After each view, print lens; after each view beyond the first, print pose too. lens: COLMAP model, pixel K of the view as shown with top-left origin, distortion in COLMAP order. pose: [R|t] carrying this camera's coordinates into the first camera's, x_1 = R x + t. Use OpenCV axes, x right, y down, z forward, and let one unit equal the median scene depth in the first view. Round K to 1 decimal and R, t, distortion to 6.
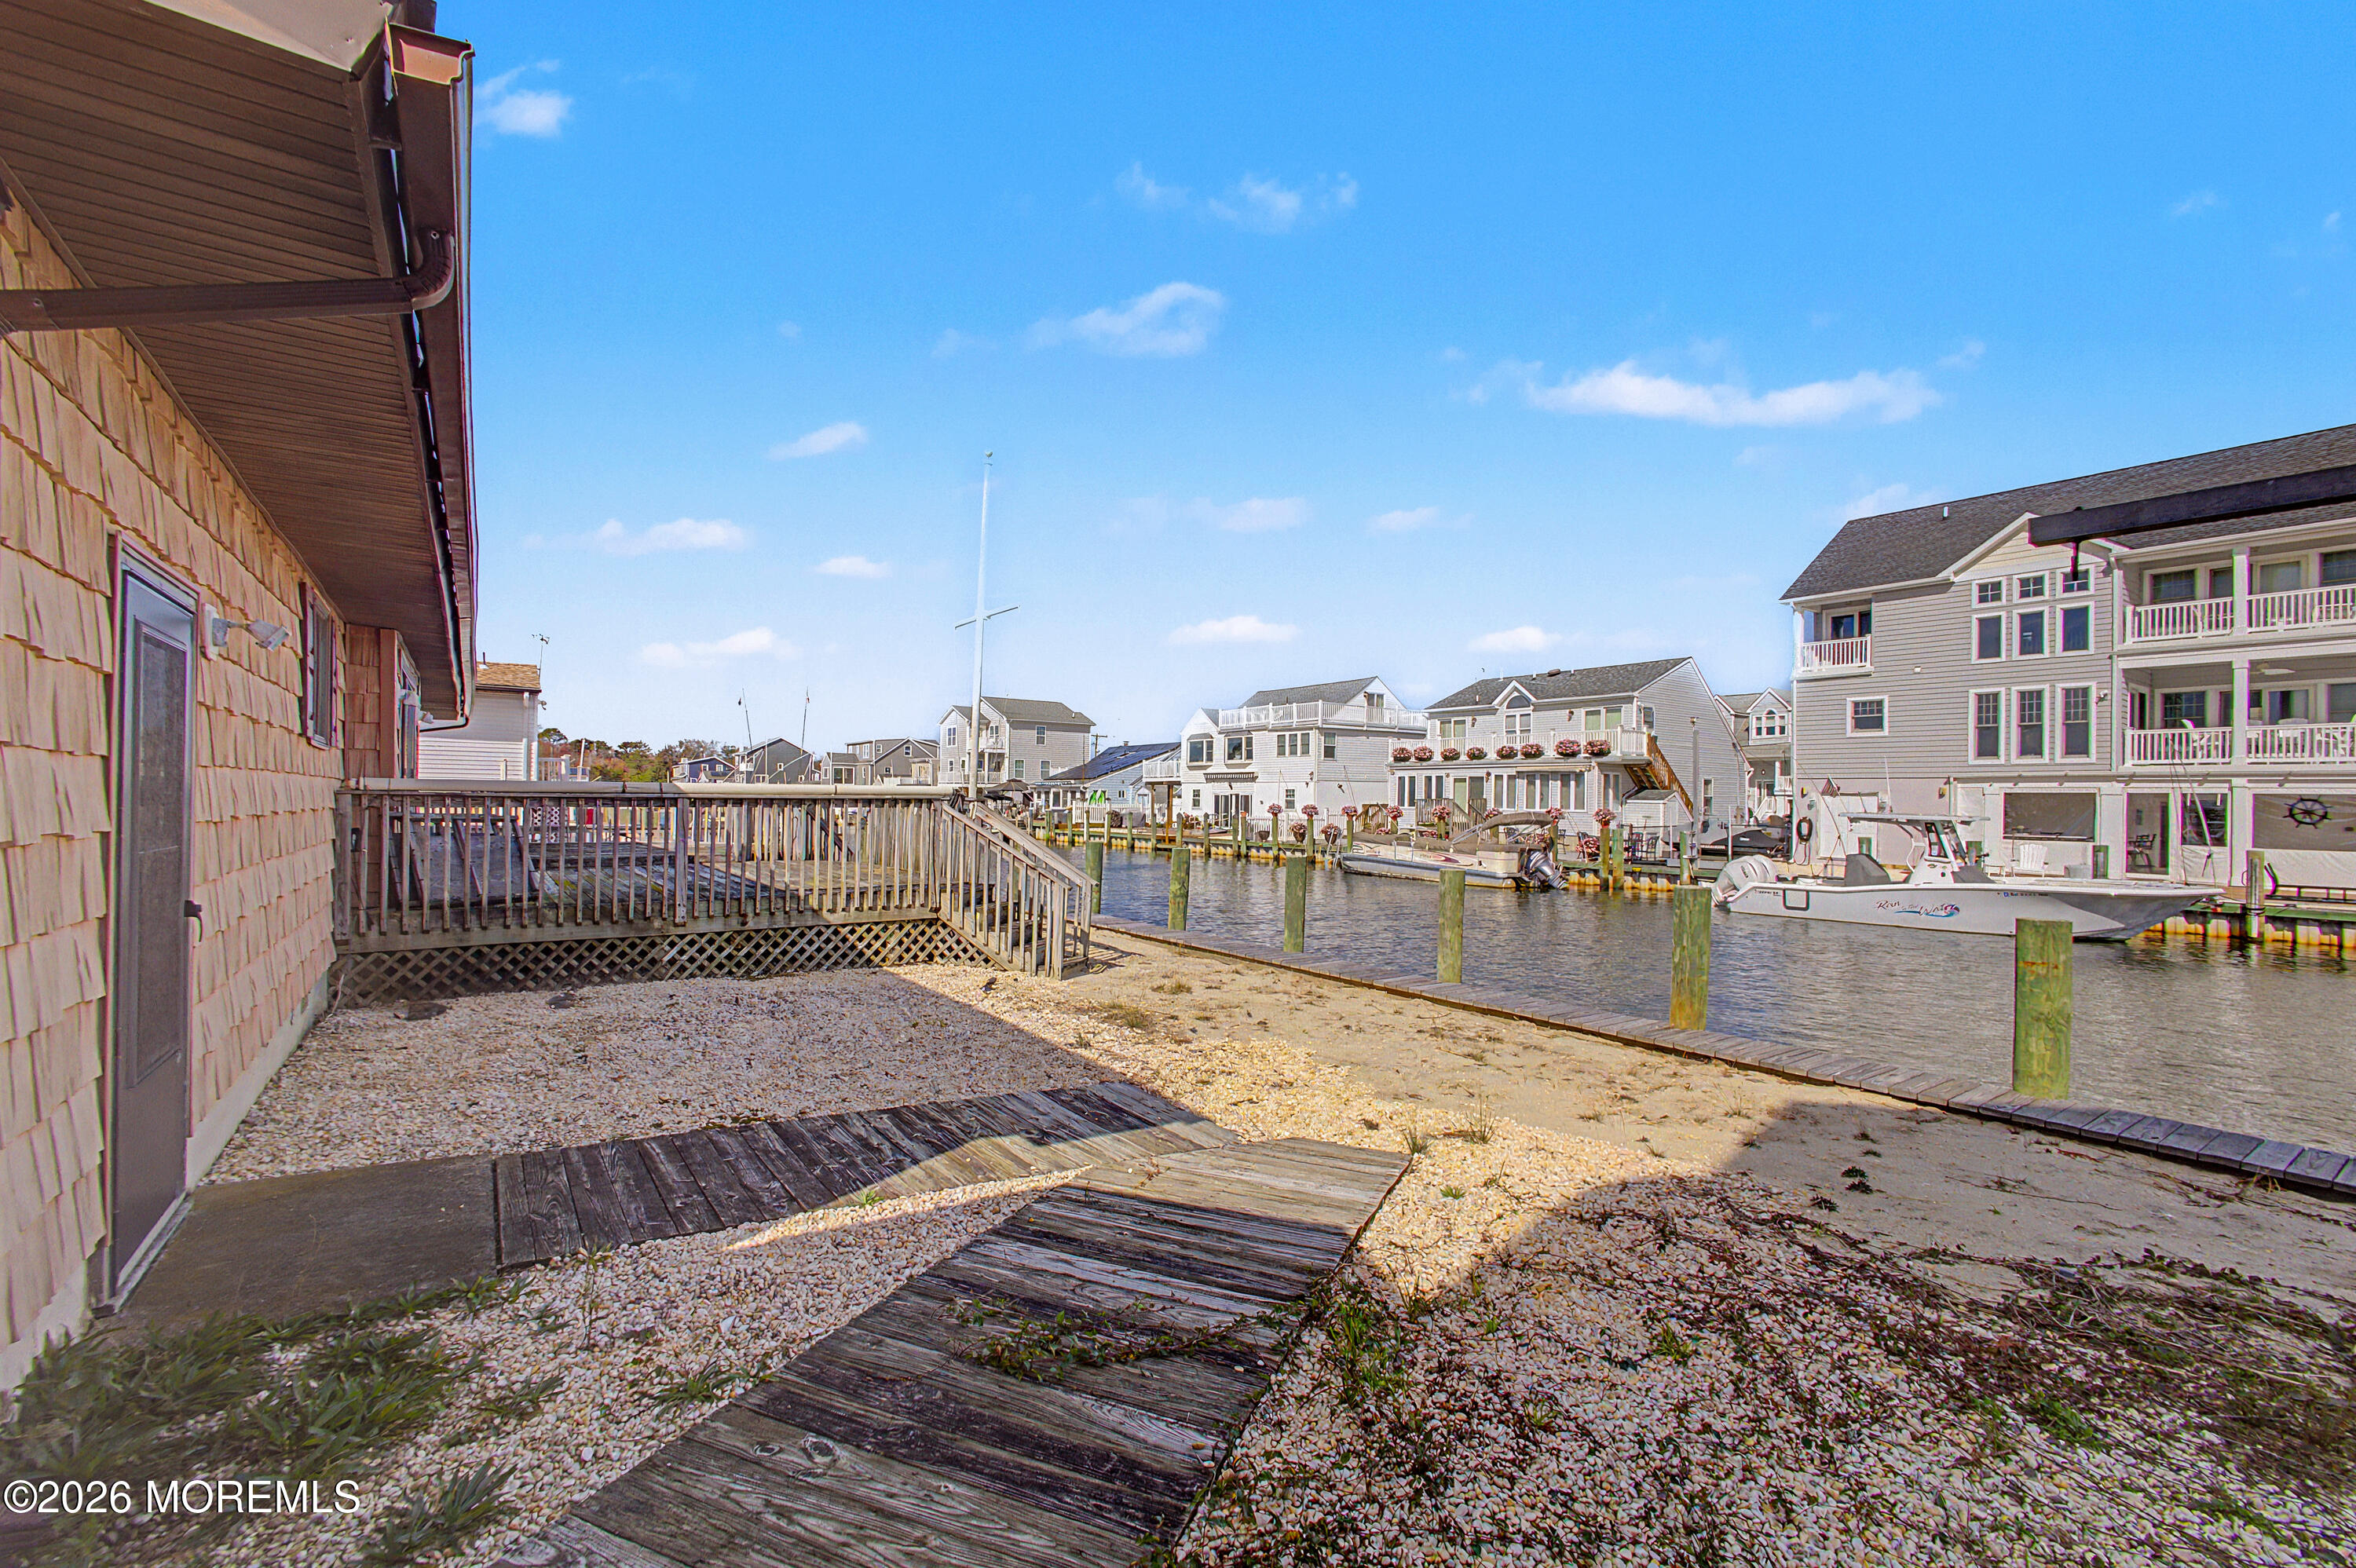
lens RADIAL K [[1023.6, 0, 1180.5], [0, 1023.6, 793.5], [0, 0, 1]] dist [0.000930, 0.000638]
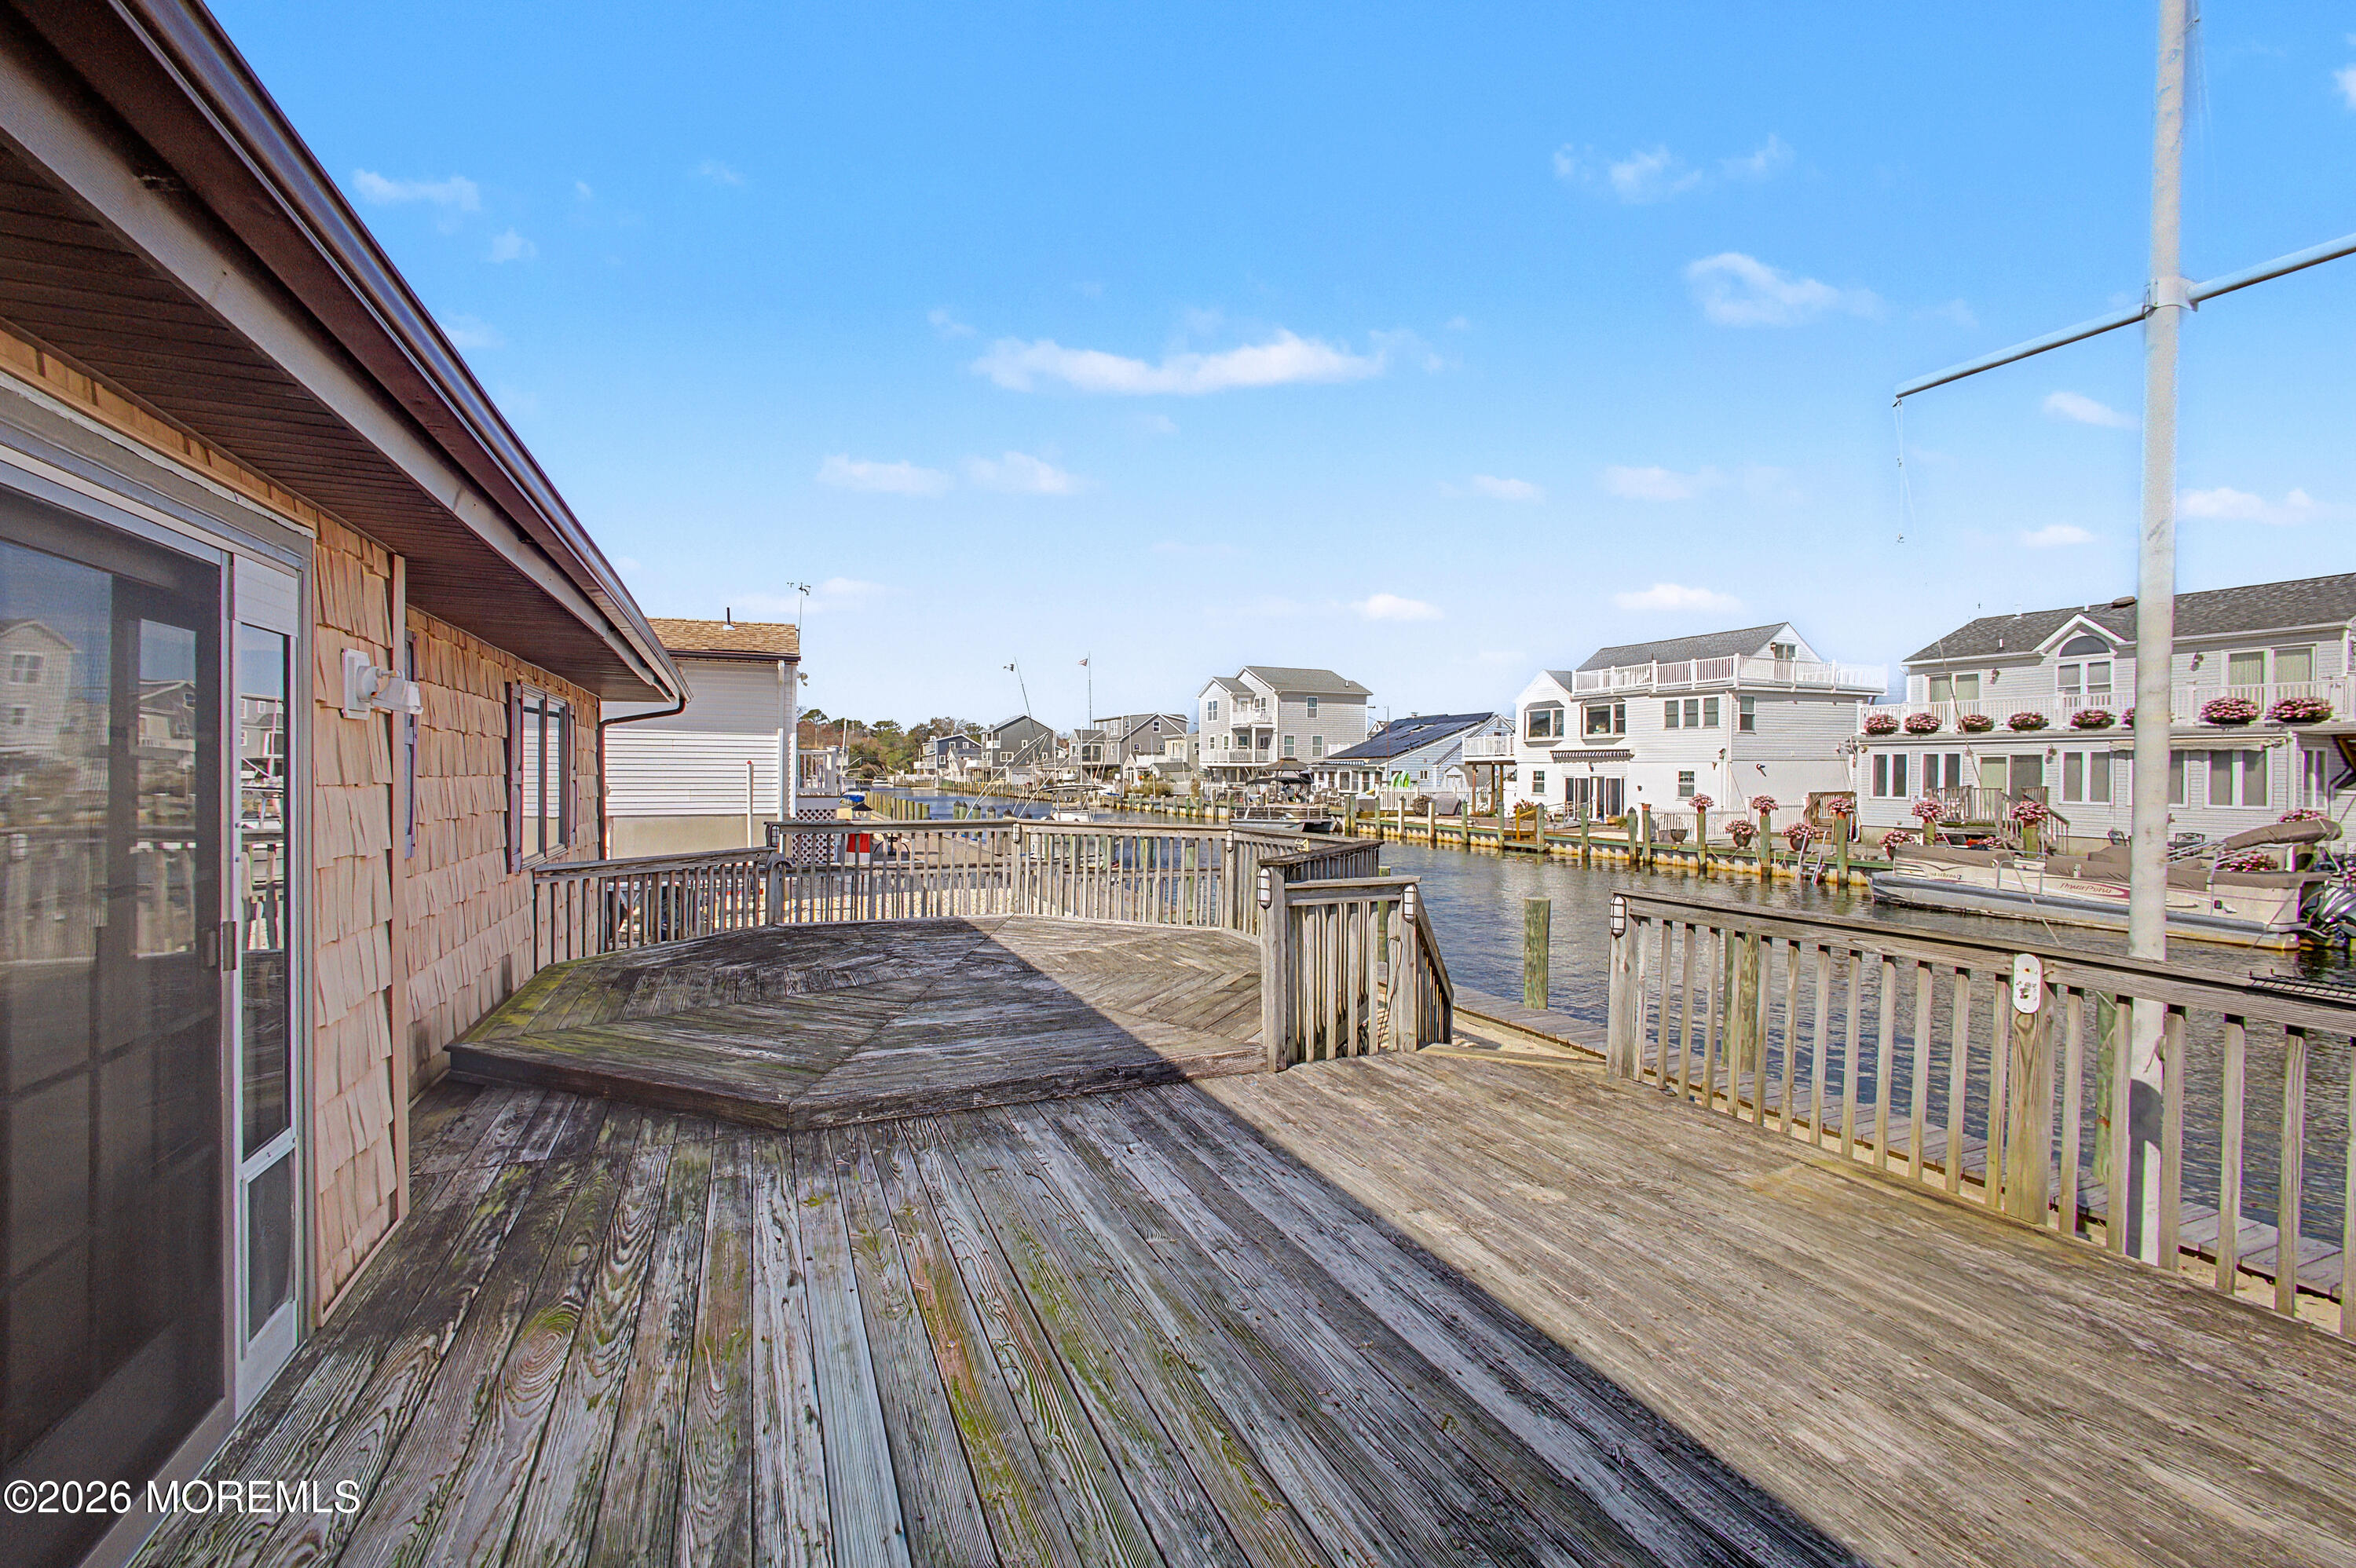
lens RADIAL K [[1023.6, 0, 1179.4], [0, 1023.6, 789.2], [0, 0, 1]] dist [0.000930, 0.000638]
pose [[0.977738, -0.003240, -0.209804, -0.115516], [0.008212, 0.999706, 0.022831, -0.012952], [0.209669, -0.024045, 0.977477, 0.189236]]
